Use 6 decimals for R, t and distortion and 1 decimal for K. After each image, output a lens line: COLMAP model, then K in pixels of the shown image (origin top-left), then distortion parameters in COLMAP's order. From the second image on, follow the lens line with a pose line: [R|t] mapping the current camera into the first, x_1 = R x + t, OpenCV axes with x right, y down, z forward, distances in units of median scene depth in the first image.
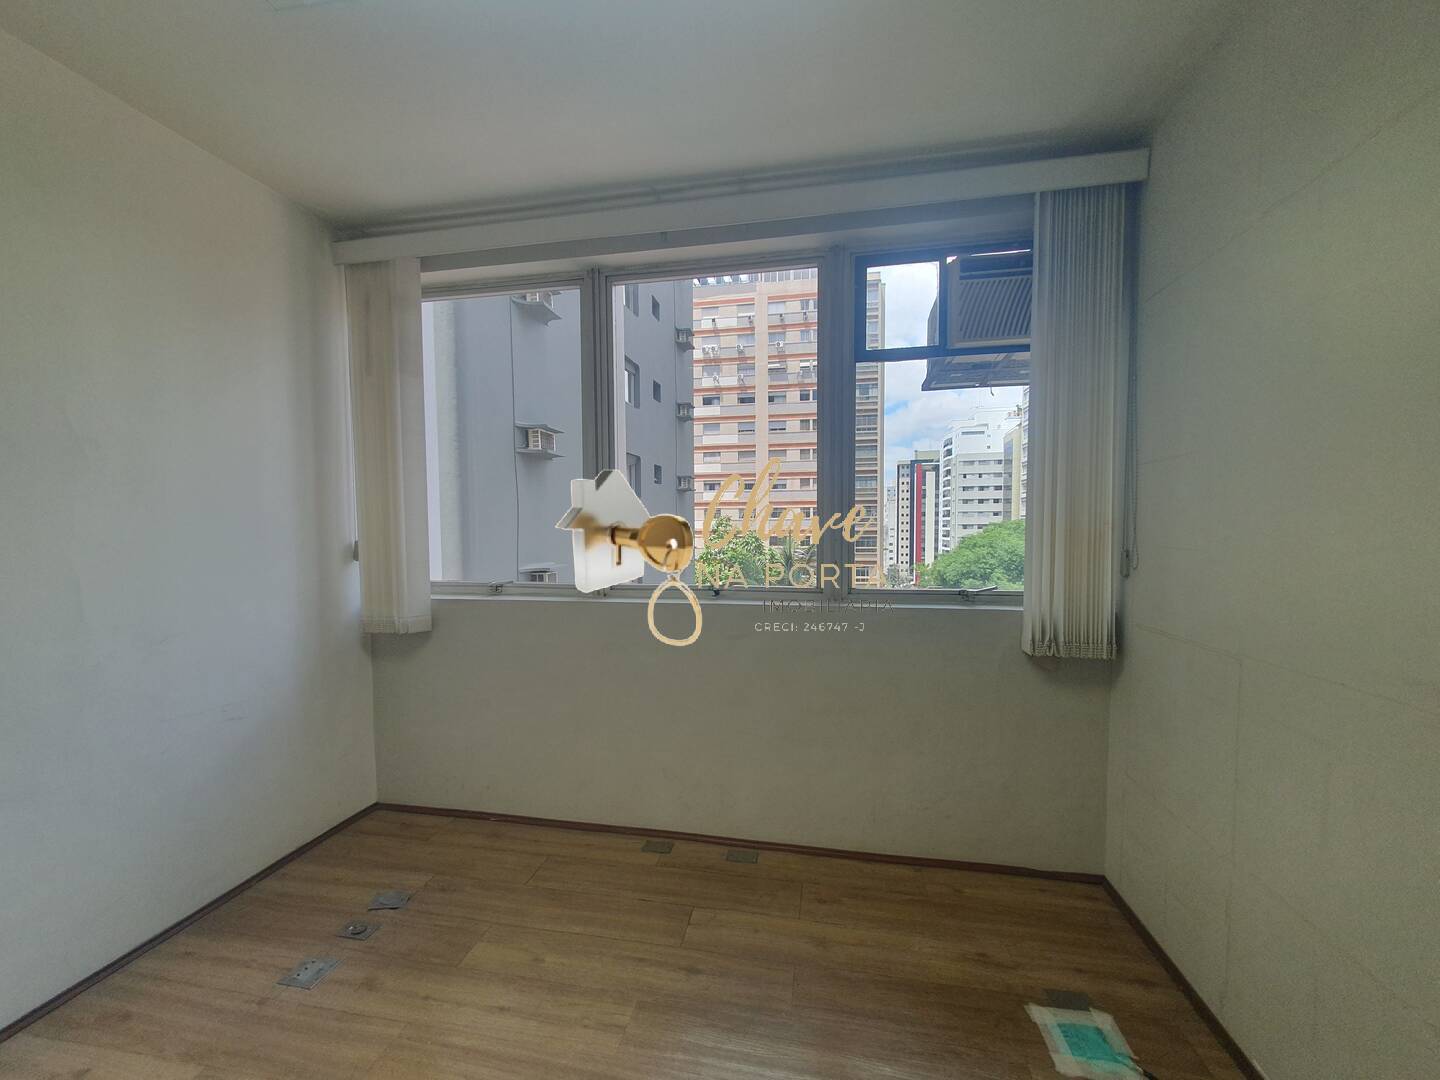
lens RADIAL K [[570.4, 0, 722.8], [0, 570.4, 554.0], [0, 0, 1]] dist [-0.000500, 0.000115]
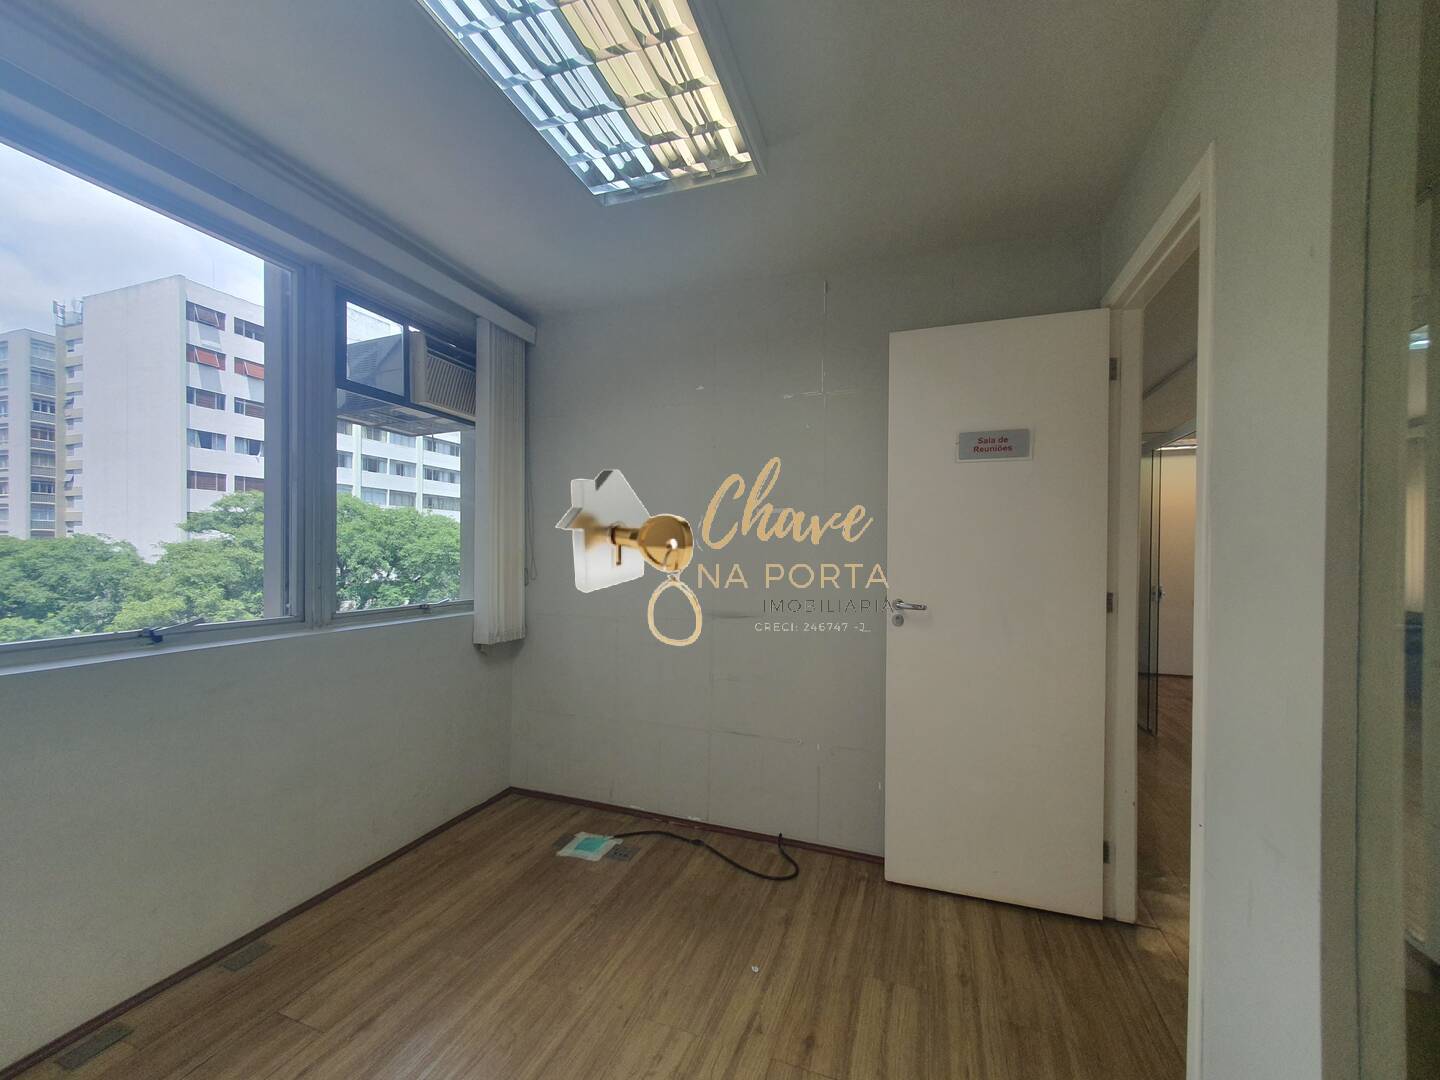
lens RADIAL K [[570.4, 0, 722.8], [0, 570.4, 554.0], [0, 0, 1]] dist [-0.000500, 0.000115]
pose [[0.148427, 0.006153, 0.988904, -0.775592], [0.043643, 0.998966, -0.012766, 0.001536], [-0.987960, 0.045053, 0.148005, 0.220976]]
